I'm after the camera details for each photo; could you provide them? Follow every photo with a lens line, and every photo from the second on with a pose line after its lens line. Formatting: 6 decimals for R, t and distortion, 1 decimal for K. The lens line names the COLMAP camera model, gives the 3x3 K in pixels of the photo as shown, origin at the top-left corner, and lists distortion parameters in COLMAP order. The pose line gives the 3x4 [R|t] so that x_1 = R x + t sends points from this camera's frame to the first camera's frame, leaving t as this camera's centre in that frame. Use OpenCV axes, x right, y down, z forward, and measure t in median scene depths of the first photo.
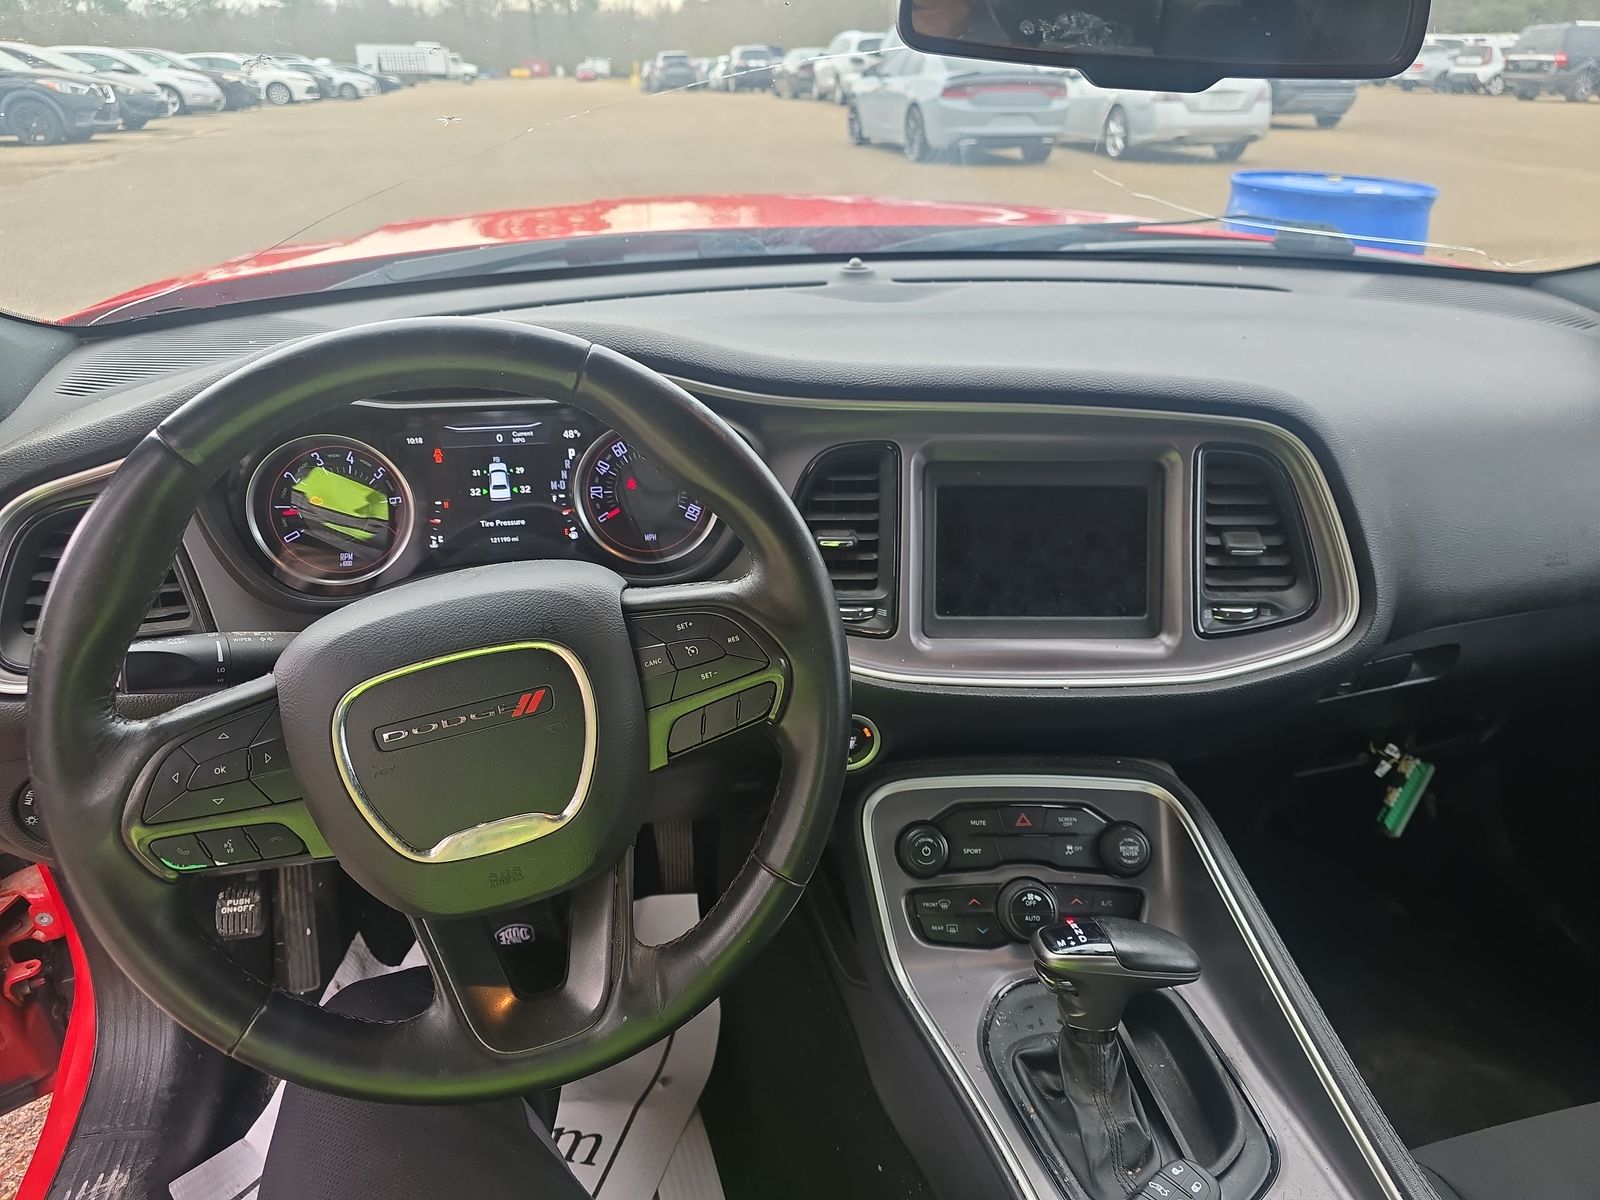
lens RADIAL K [[1086.2, 0, 791.7], [0, 1086.2, 598.5], [0, 0, 1]] dist [0.036944, -0.032938]
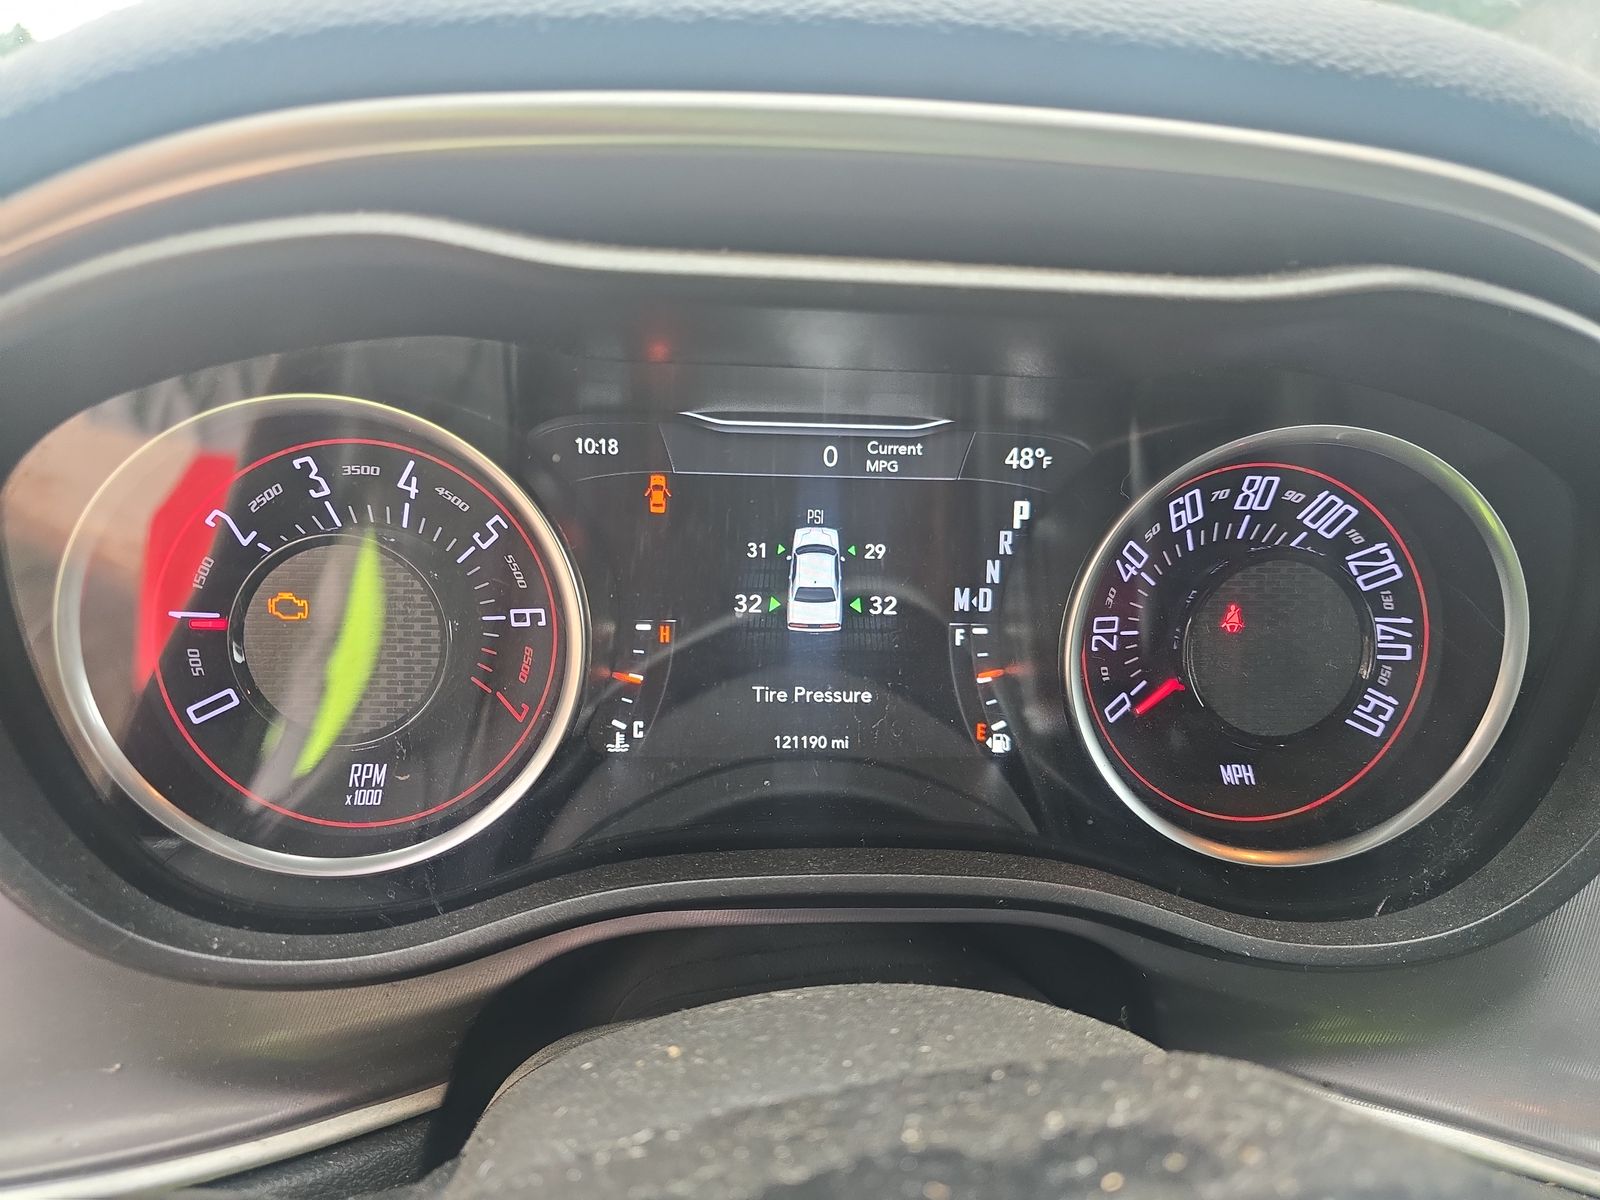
lens RADIAL K [[1086.2, 0, 794.9], [0, 1086.2, 591.1], [0, 0, 1]] dist [0.036944, -0.032938]
pose [[0.993615, 0.078274, -0.081252, -0.247132], [-0.083495, 0.994517, -0.062972, -0.081006], [0.075878, 0.069354, 0.994702, 0.652522]]
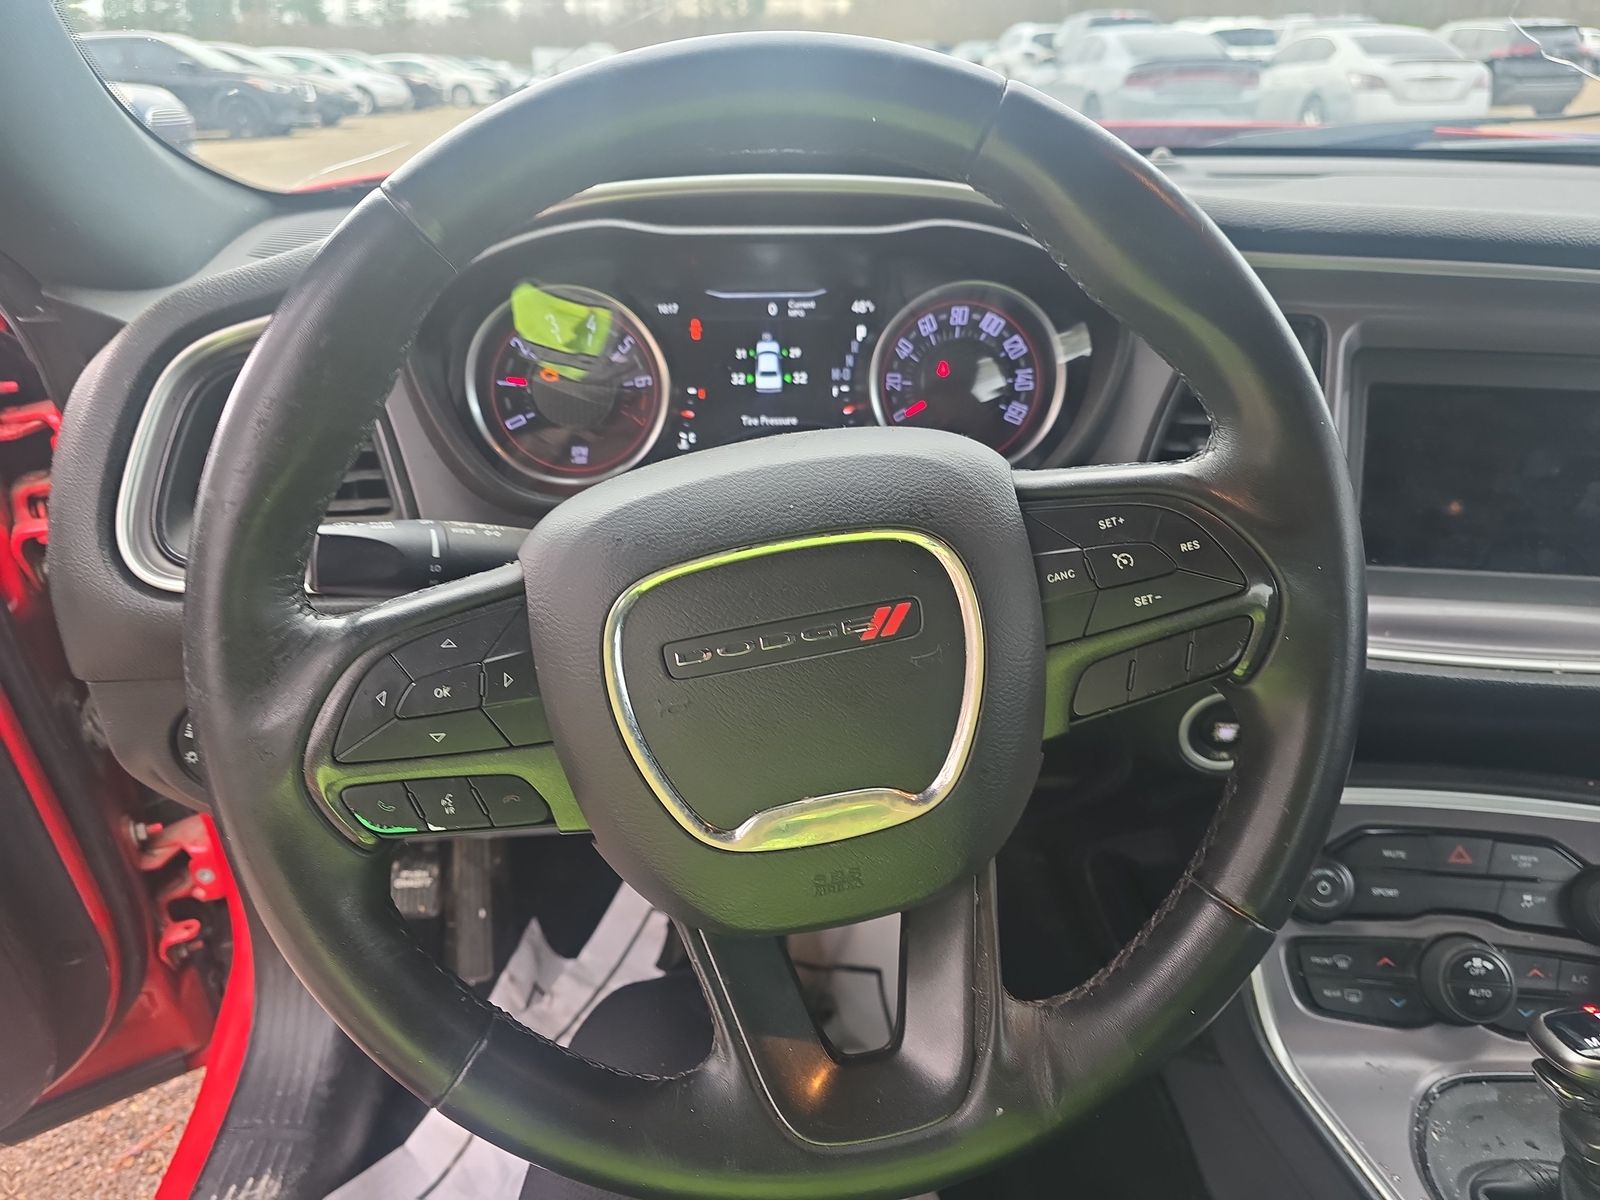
lens RADIAL K [[1086.2, 0, 791.6], [0, 1086.2, 597.9], [0, 0, 1]] dist [0.036944, -0.032938]
pose [[0.991282, 0.049174, -0.122237, -0.149204], [-0.049727, 0.998762, -0.001475, 0.058575], [0.122013, 0.007541, 0.992500, 0.231241]]
